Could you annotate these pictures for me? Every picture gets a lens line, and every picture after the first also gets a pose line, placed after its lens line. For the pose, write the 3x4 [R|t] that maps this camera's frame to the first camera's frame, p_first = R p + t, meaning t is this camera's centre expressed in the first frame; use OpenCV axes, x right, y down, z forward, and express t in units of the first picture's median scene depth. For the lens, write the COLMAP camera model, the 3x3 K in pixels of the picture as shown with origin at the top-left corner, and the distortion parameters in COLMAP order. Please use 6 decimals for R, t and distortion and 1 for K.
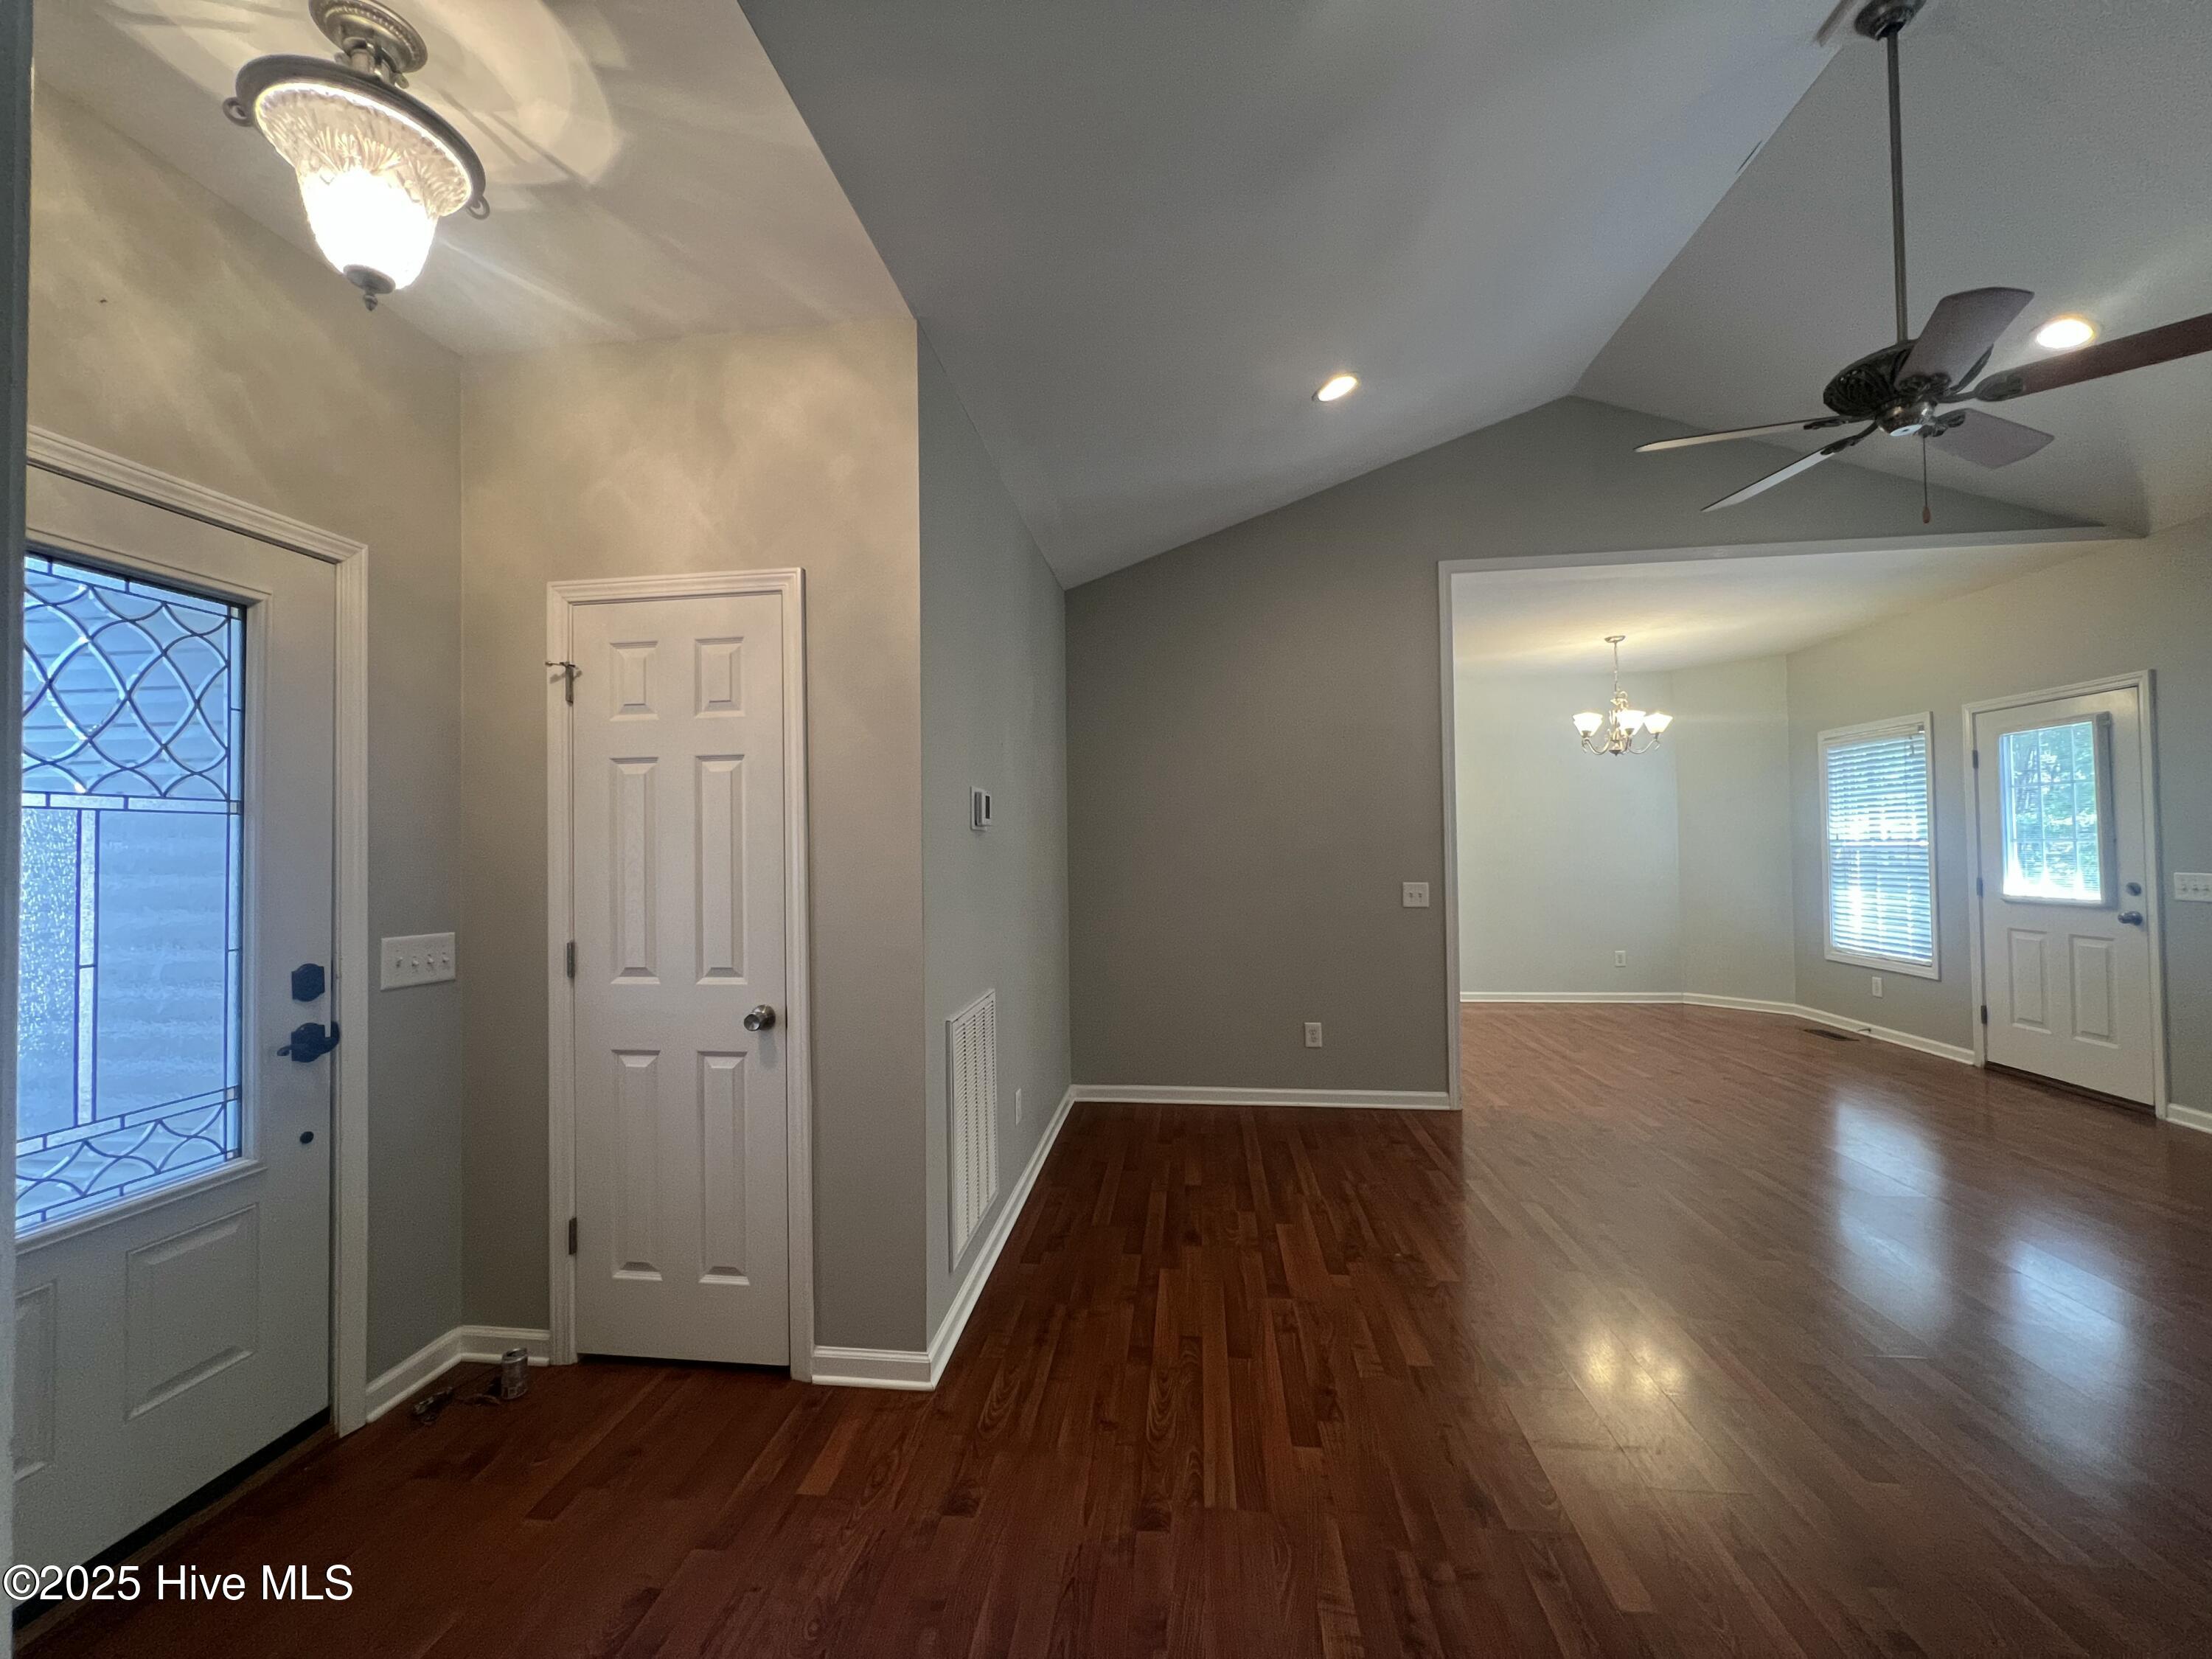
lens RADIAL K [[884.5, 0, 1093.5], [0, 884.5, 824.9], [0, 0, 1]] dist [-0.001823, -0.000468]
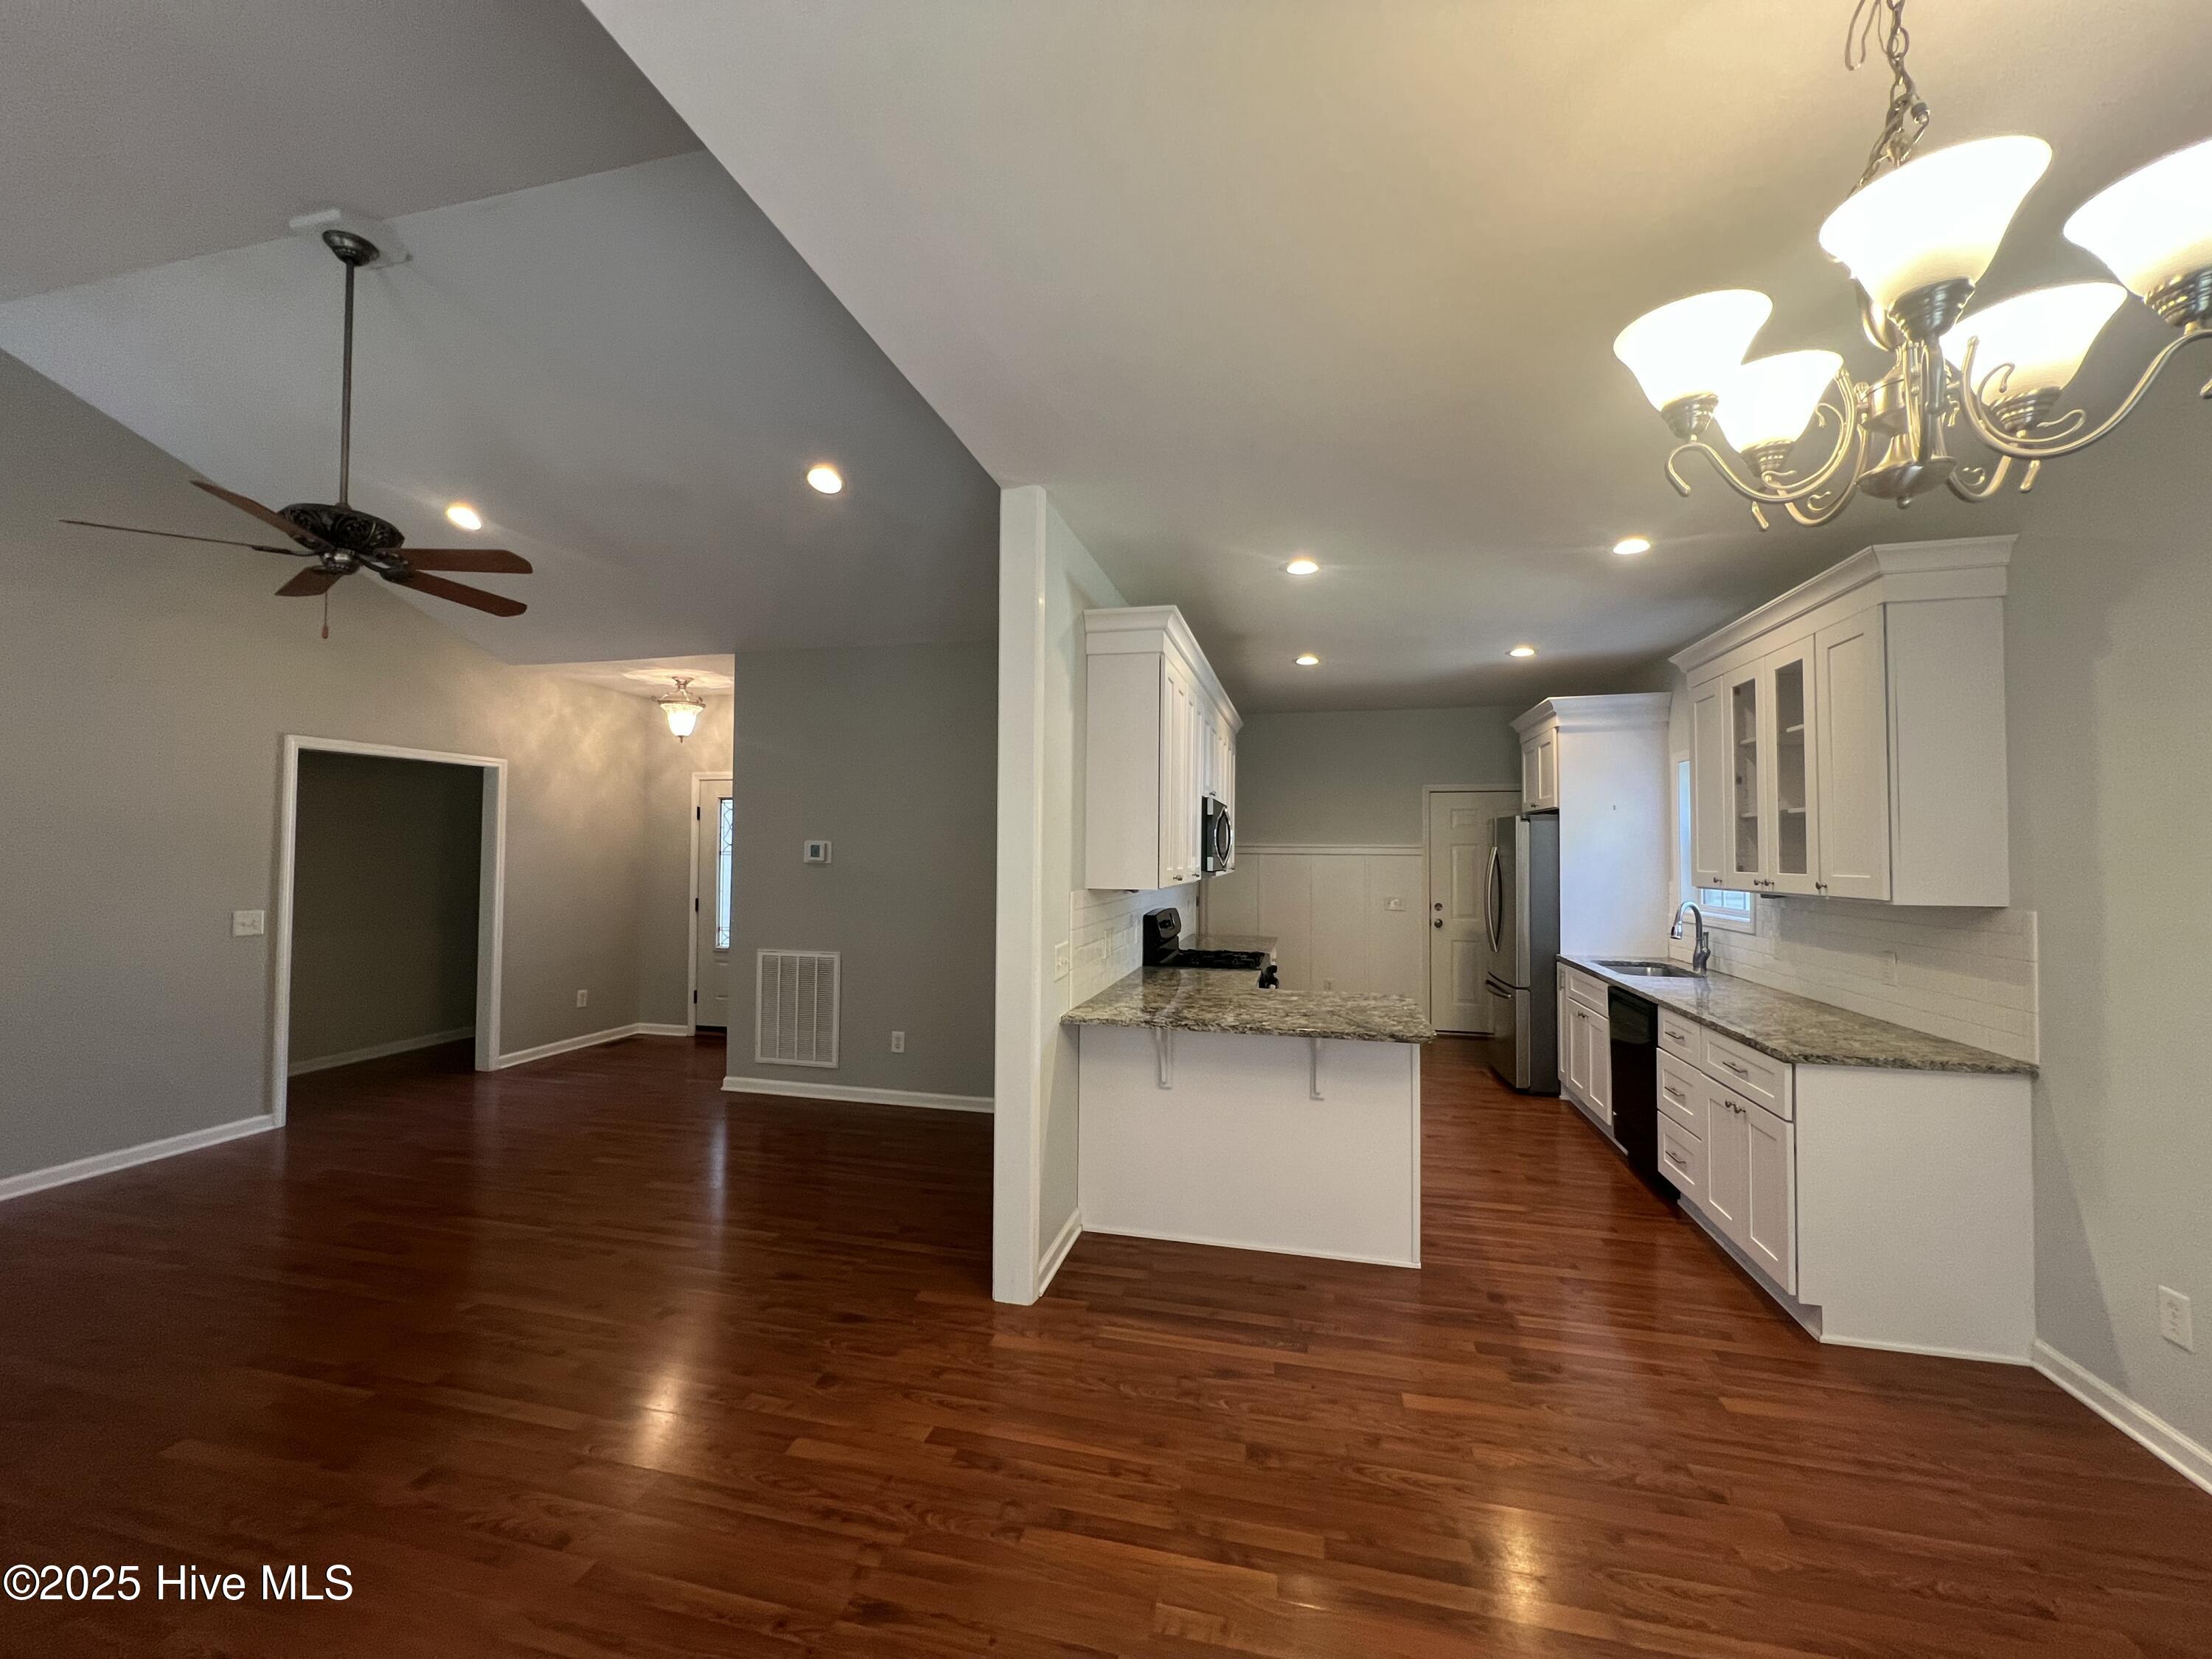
lens RADIAL K [[887.2, 0, 1099.2], [0, 887.2, 829.1], [0, 0, 1]] dist [-0.003780, 0.000754]
pose [[-0.117287, -0.013687, -0.993004, 1.061684], [0.019375, 0.999683, -0.016067, -0.013239], [0.992909, -0.021124, -0.116984, 1.159635]]
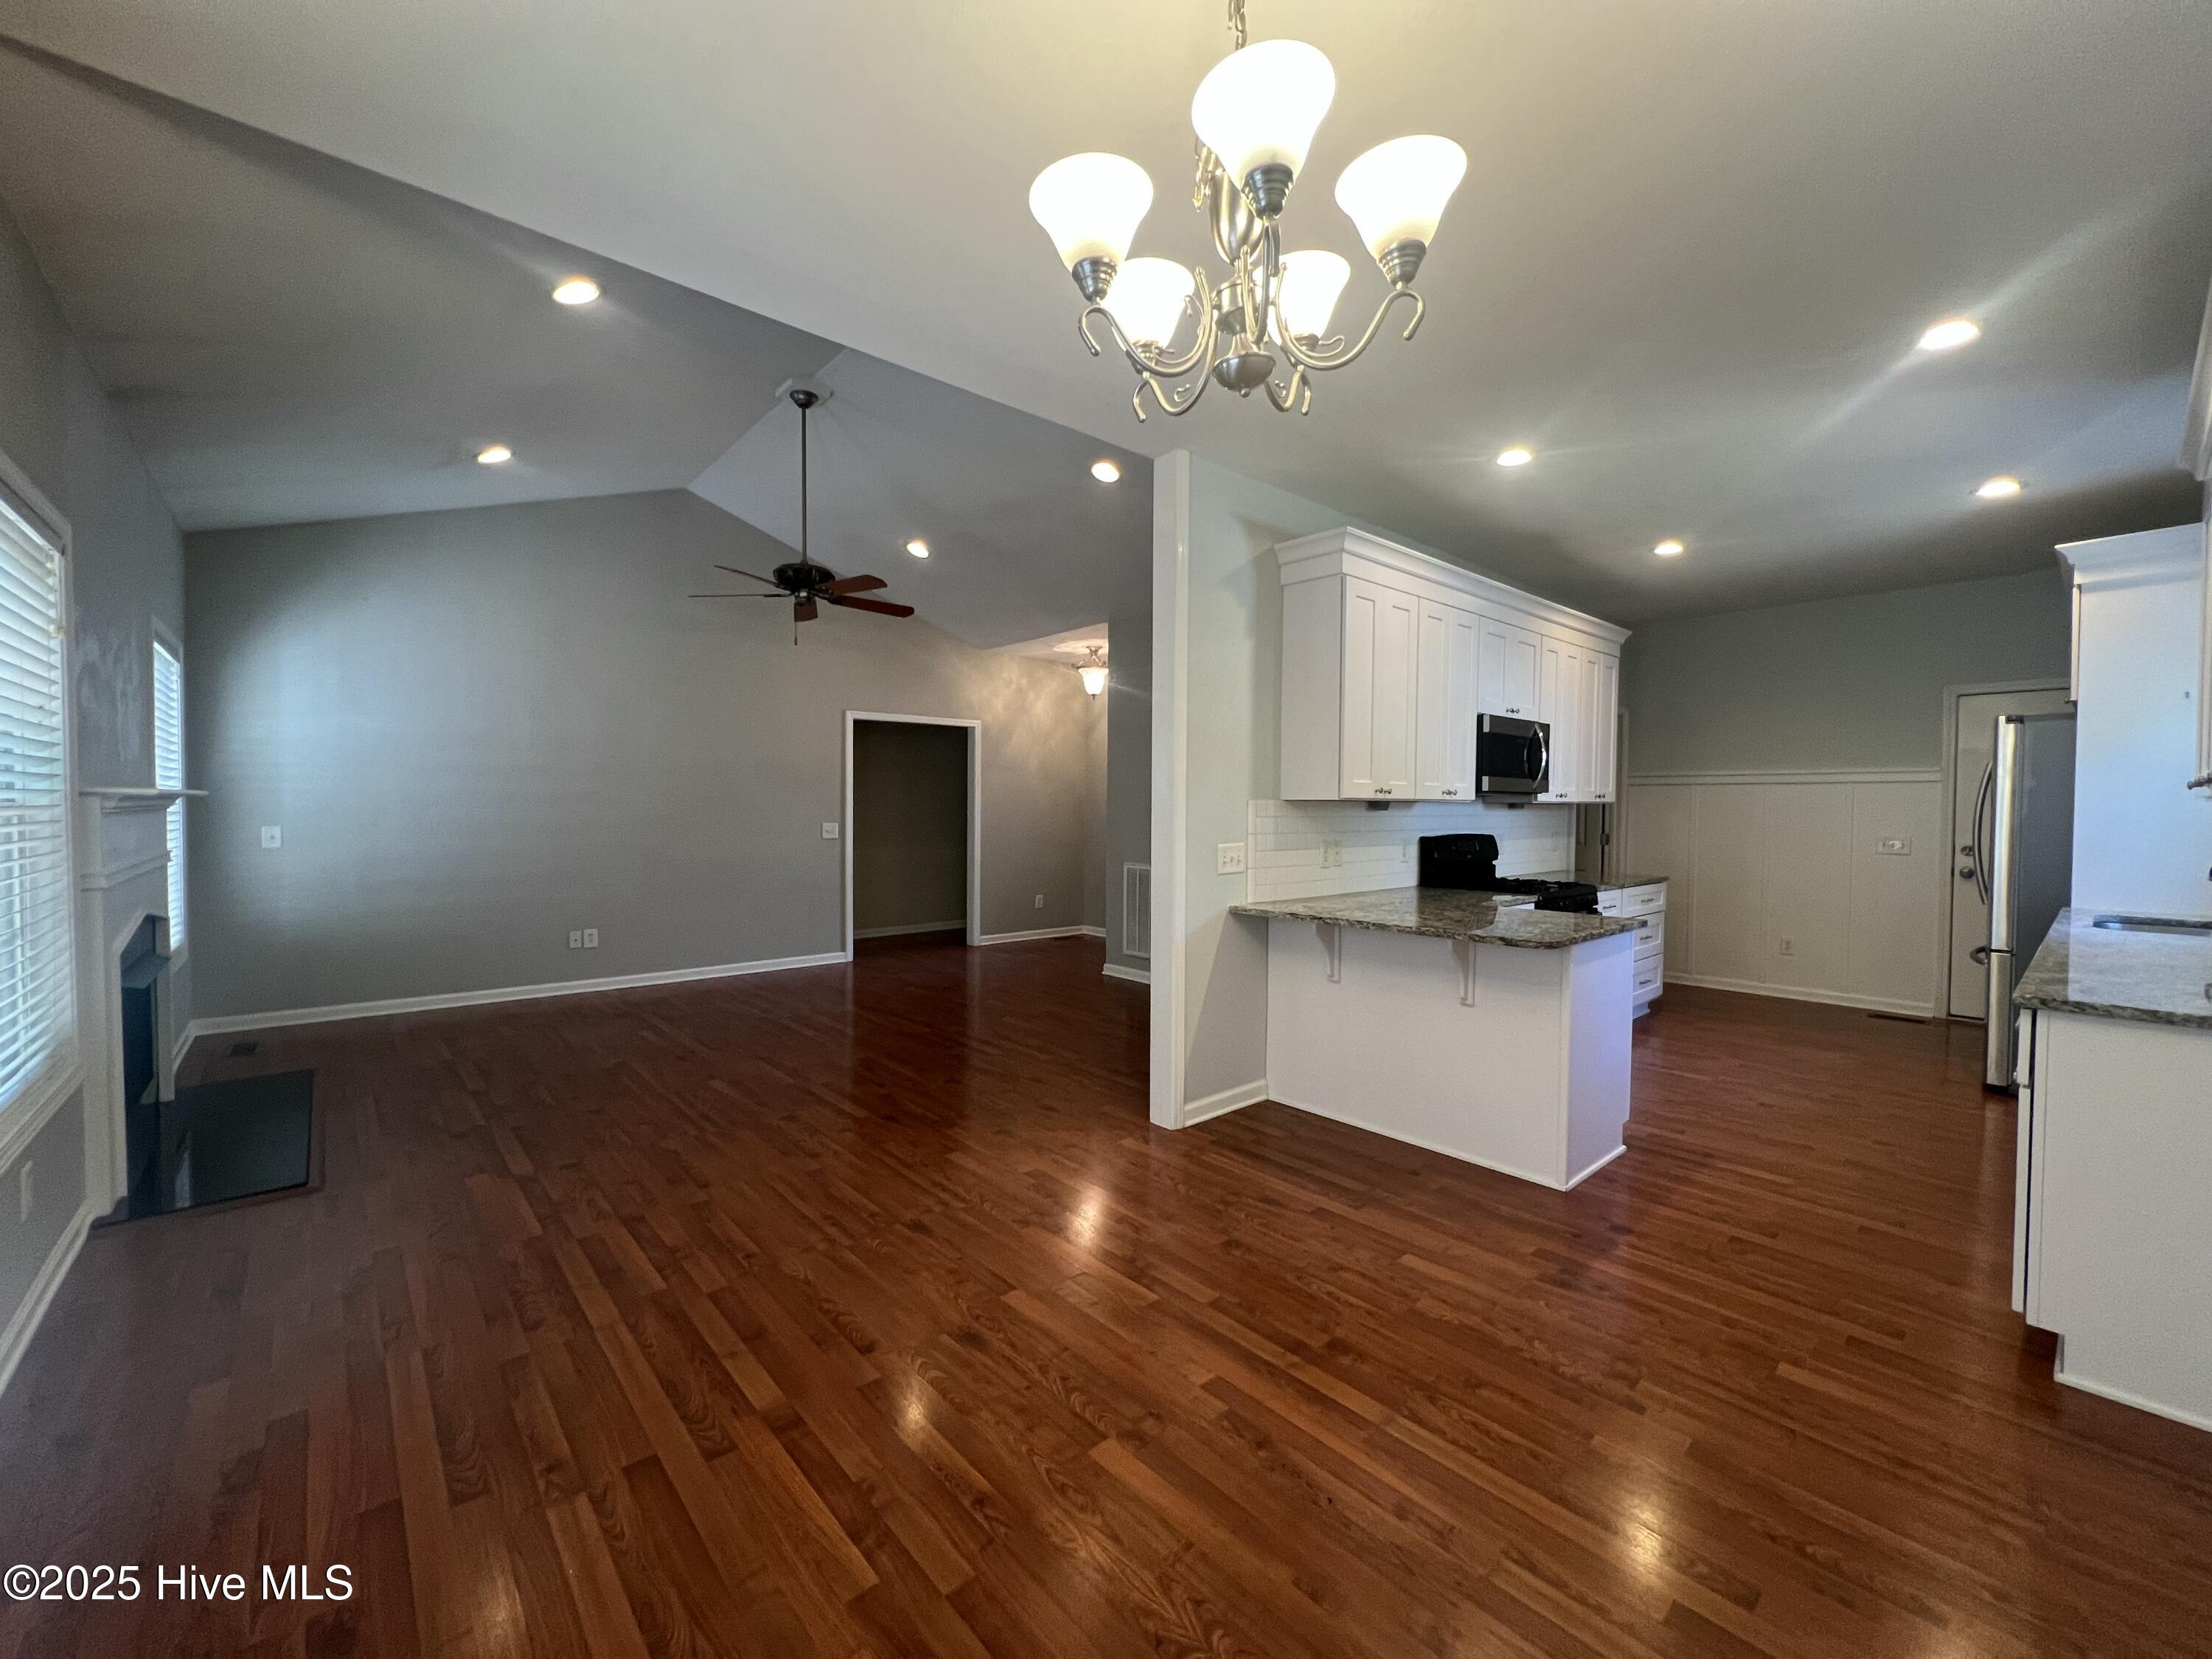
lens RADIAL K [[887.2, 0, 1096.0], [0, 887.2, 829.0], [0, 0, 1]] dist [-0.003780, 0.000754]
pose [[-0.664597, 0.030230, -0.746591, 1.052599], [0.023482, 0.999533, 0.019568, 0.035259], [0.746833, -0.004527, -0.664996, 1.504913]]
